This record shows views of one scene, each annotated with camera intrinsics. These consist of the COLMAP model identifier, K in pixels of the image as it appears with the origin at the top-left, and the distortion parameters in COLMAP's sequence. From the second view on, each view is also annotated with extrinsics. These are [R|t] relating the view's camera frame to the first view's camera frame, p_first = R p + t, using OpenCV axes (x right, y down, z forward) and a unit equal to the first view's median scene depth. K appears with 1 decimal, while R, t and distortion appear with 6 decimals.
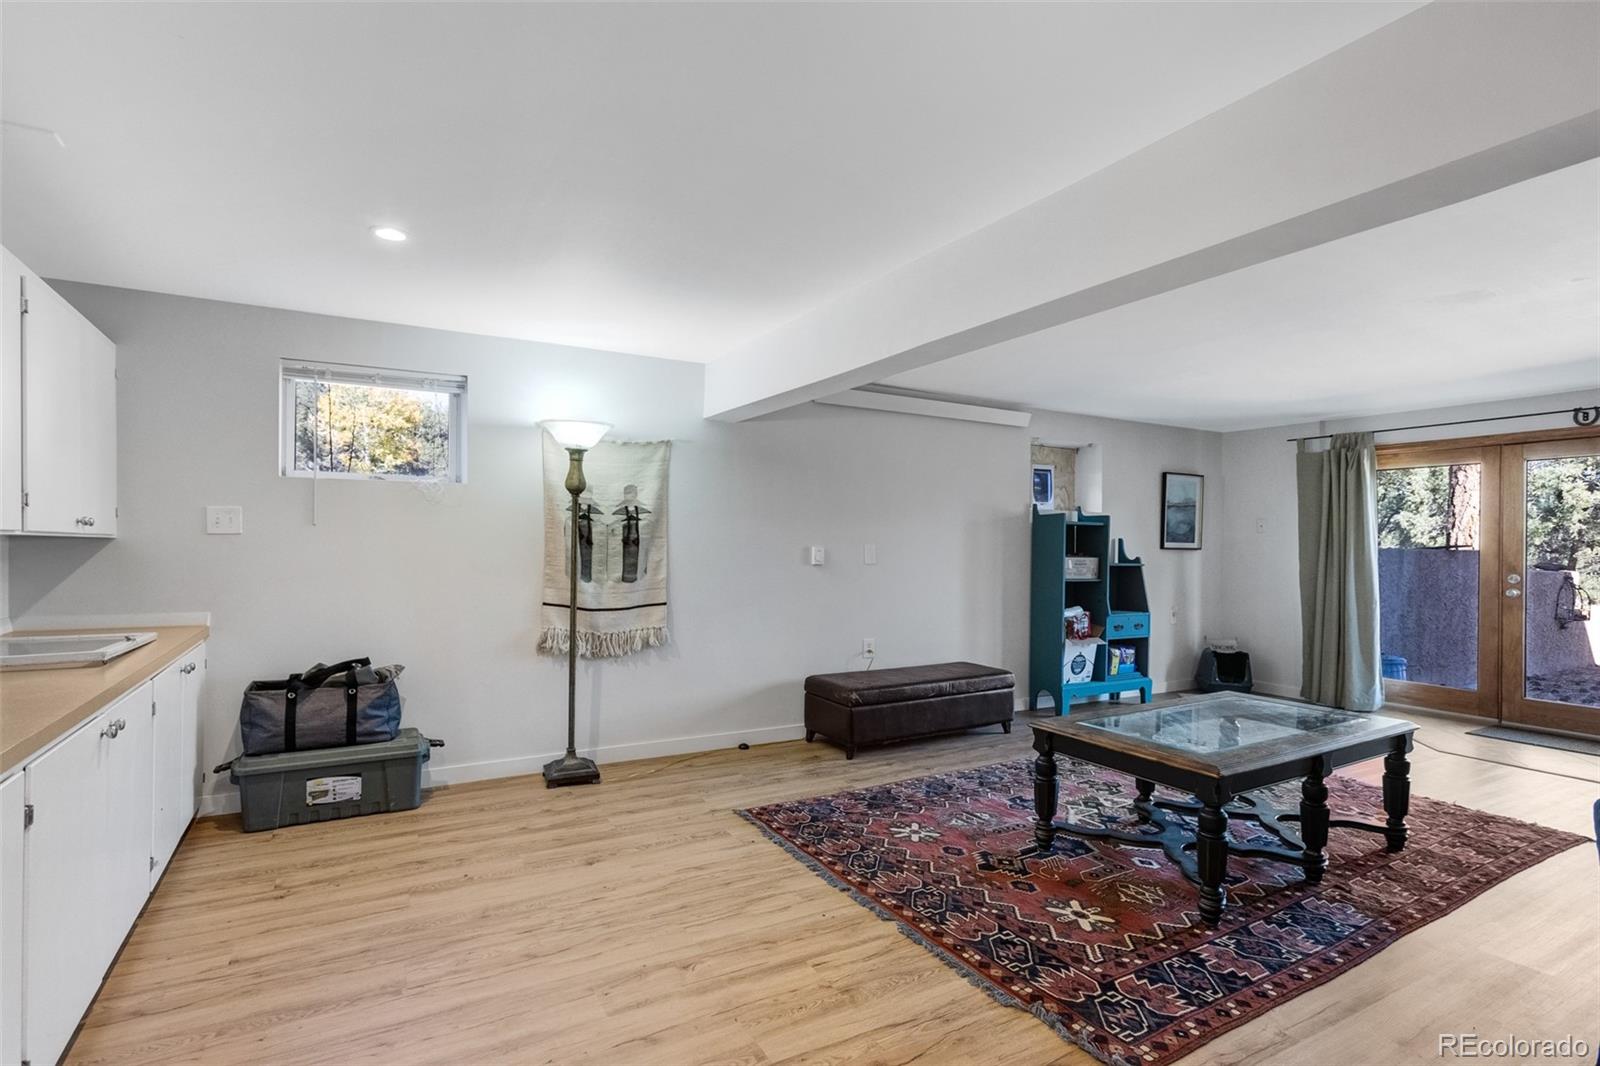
lens RADIAL K [[782.3, 0, 800.0], [0, 782.3, 533.0], [0, 0, 1]] dist [-0.002205, -0.000064]
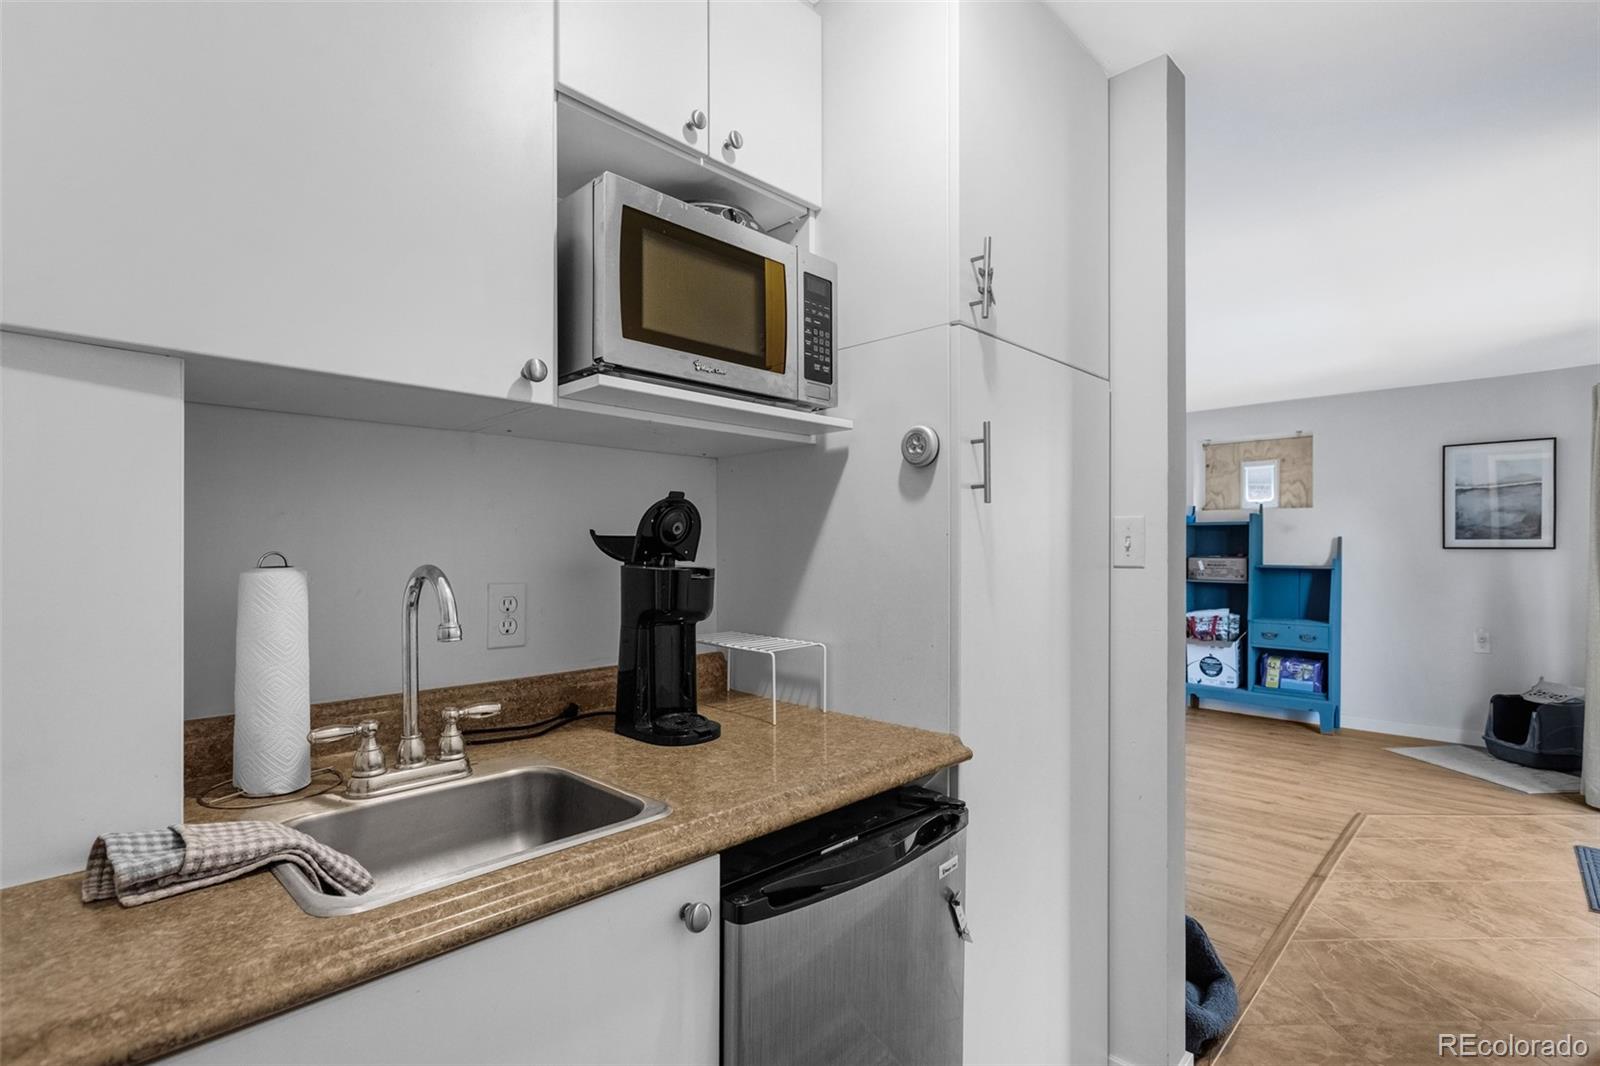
lens RADIAL K [[782.3, 0, 800.0], [0, 782.3, 533.0], [0, 0, 1]] dist [-0.002205, -0.000064]
pose [[0.284934, -0.036187, -0.957864, 1.125890], [0.009606, 0.999345, -0.034897, 0.028566], [0.958499, 0.000742, 0.285095, 0.215672]]
